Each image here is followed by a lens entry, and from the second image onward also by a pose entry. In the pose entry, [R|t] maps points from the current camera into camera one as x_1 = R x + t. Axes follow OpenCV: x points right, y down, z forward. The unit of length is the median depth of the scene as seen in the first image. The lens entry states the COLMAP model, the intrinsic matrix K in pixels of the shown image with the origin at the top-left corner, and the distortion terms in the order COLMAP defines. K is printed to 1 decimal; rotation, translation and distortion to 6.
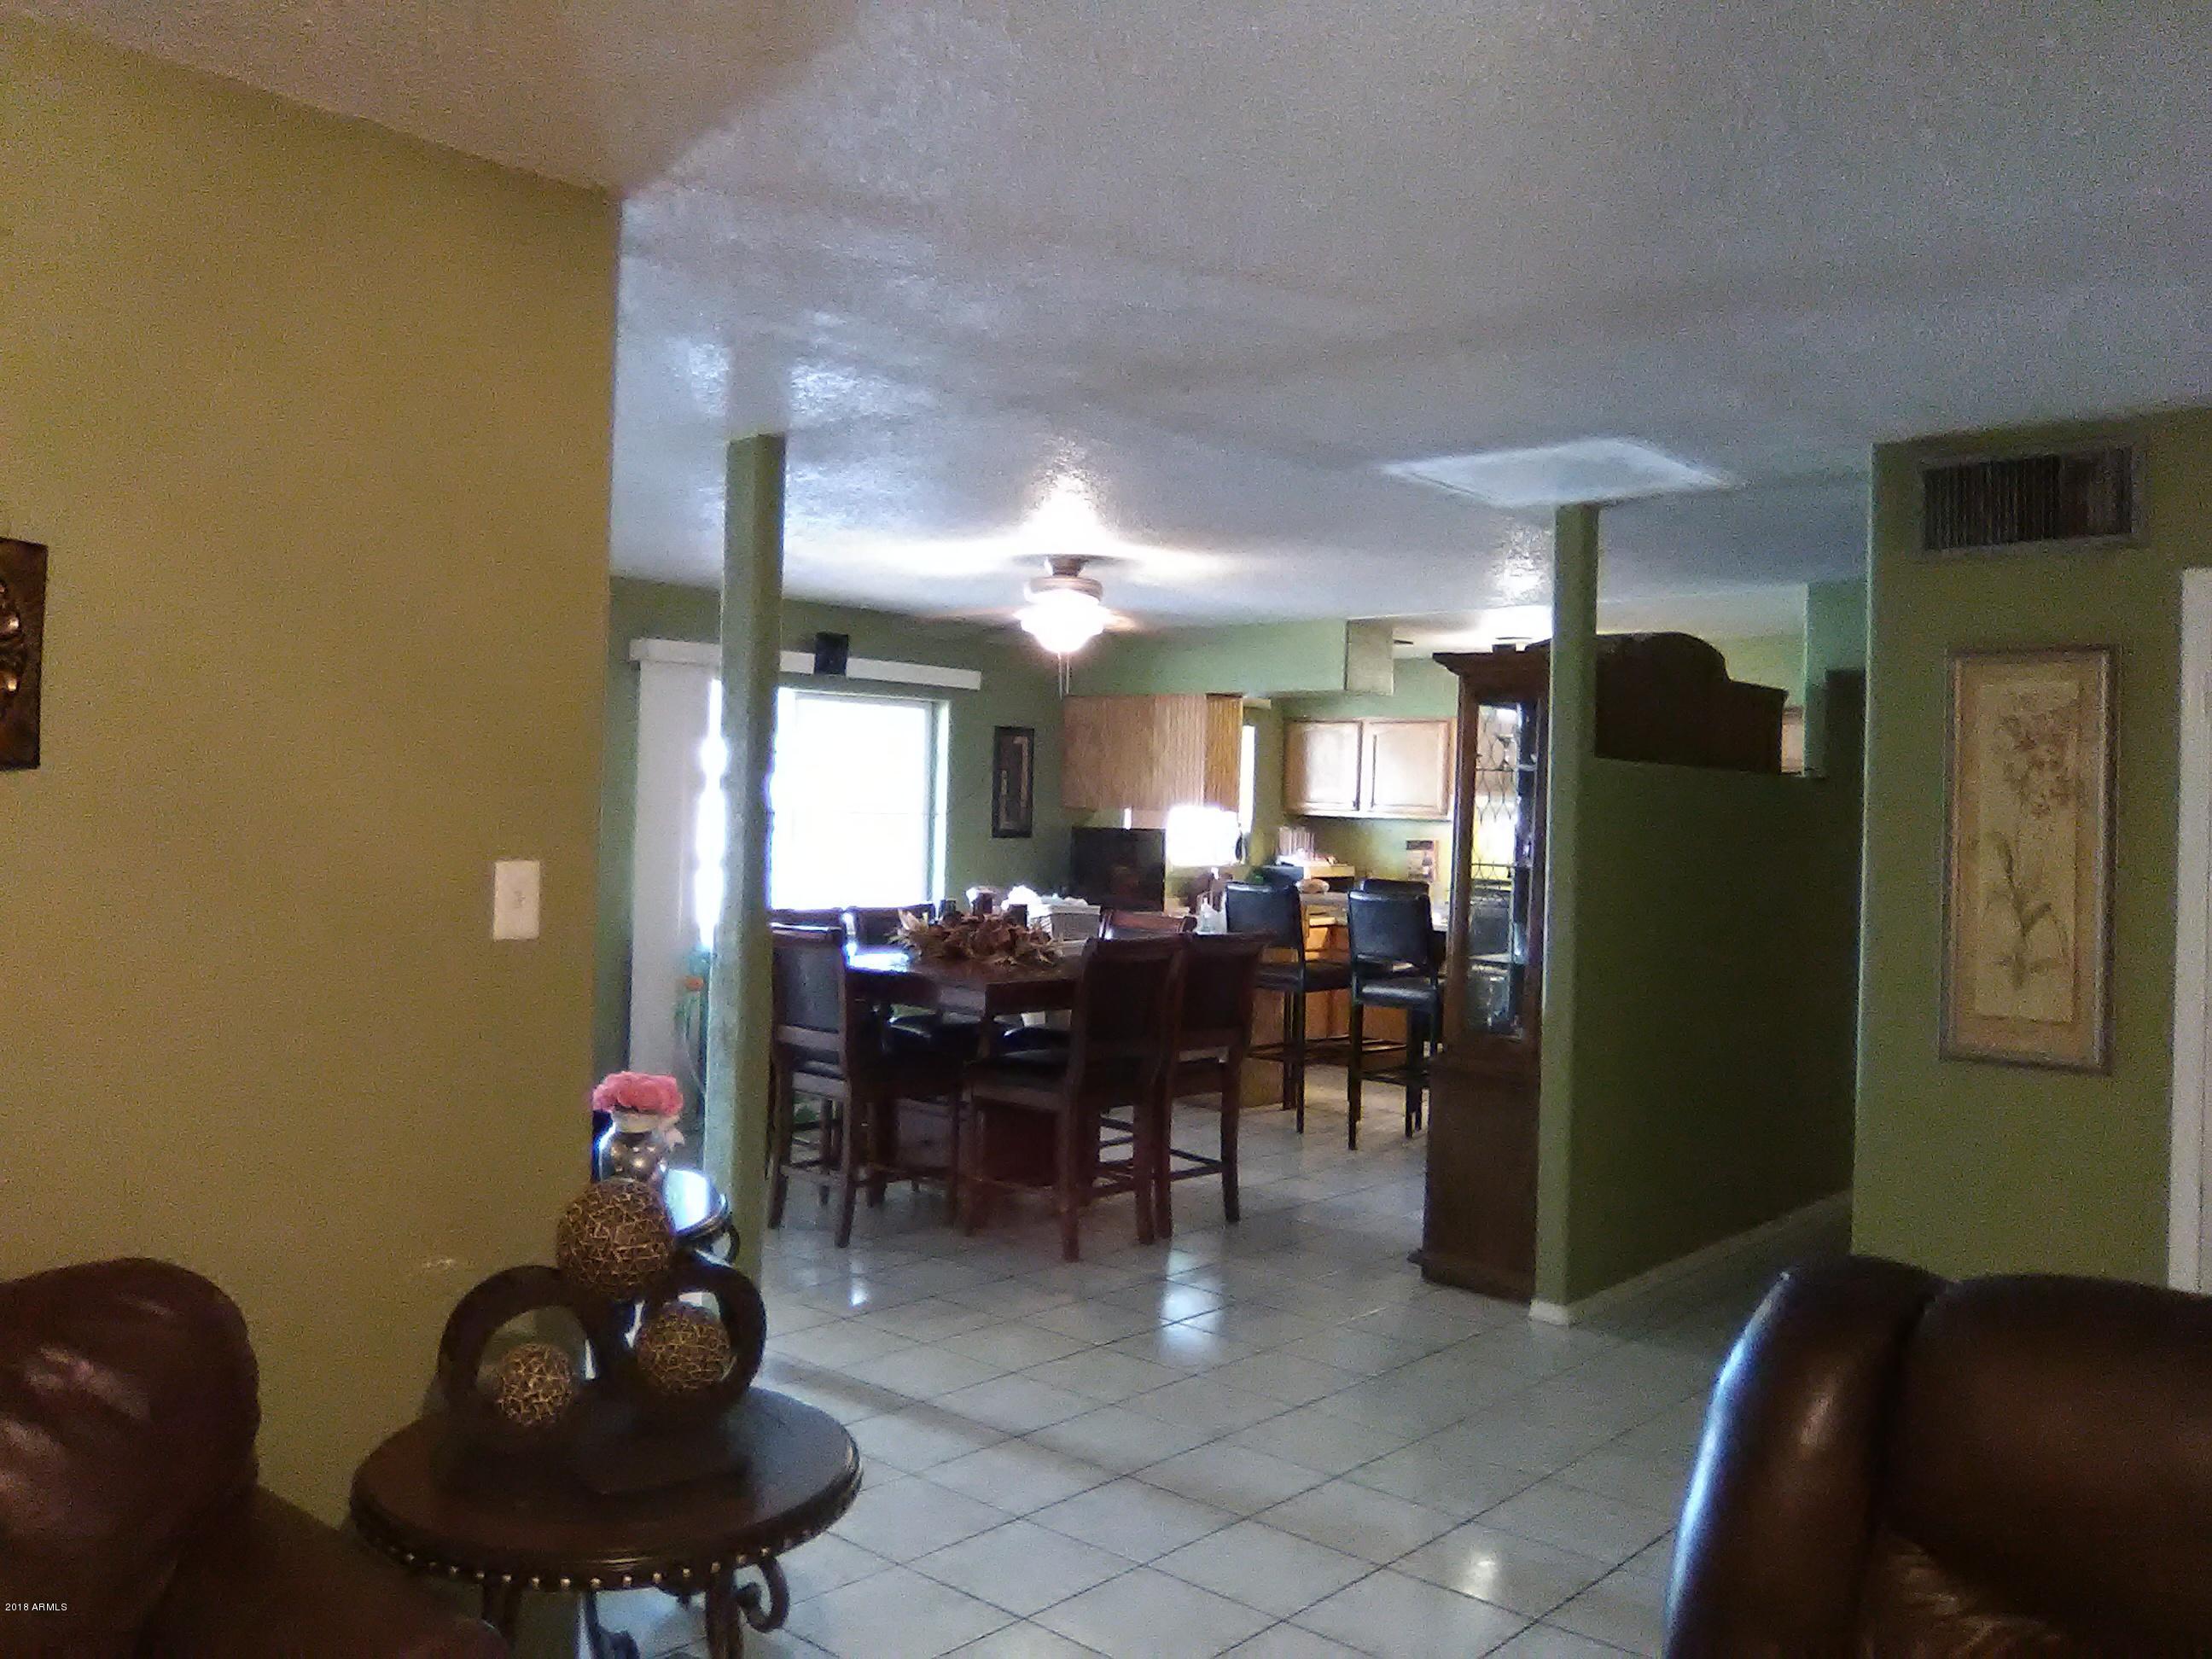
lens RADIAL K [[1761.4, 0, 1100.2], [0, 1761.4, 829.4], [0, 0, 1]] dist [-0.026205, -0.000931]
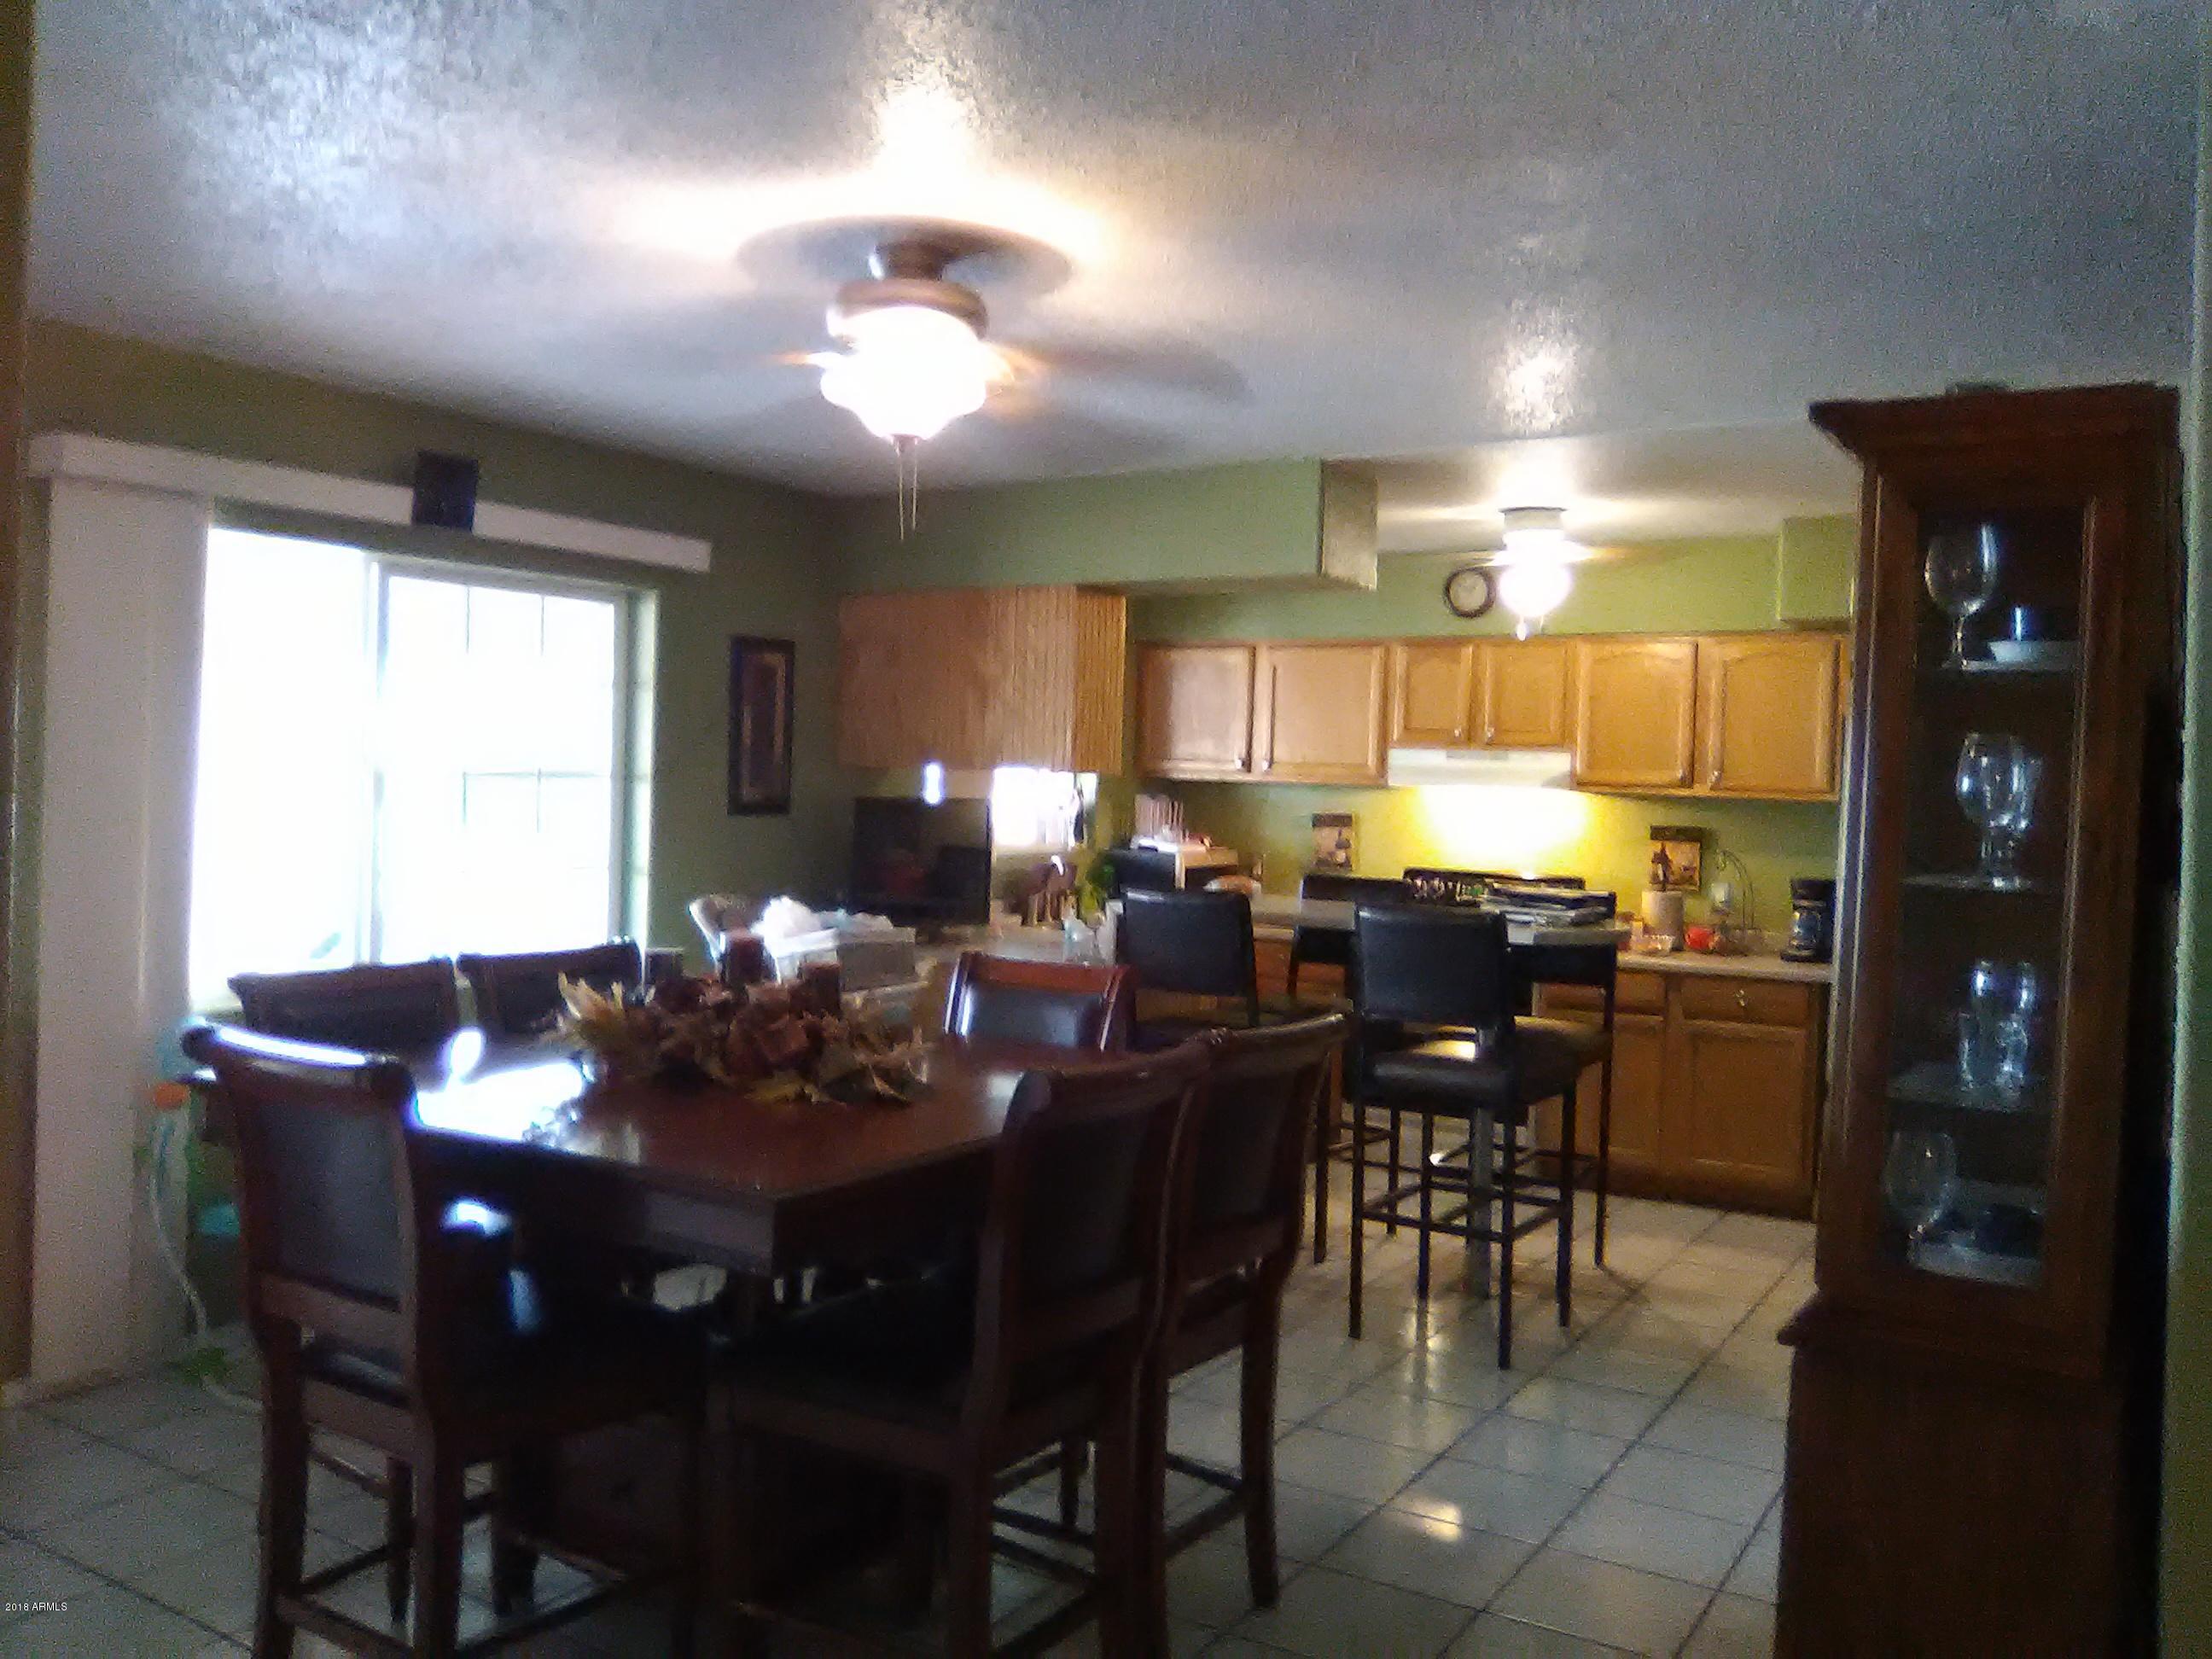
lens RADIAL K [[1761.4, 0, 1124.0], [0, 1761.4, 819.7], [0, 0, 1]] dist [-0.026205, -0.000931]
pose [[0.983536, -0.003123, 0.180684, -0.037099], [0.000583, 0.999900, 0.014109, -0.002219], [-0.180710, -0.013771, 0.983440, 0.375687]]
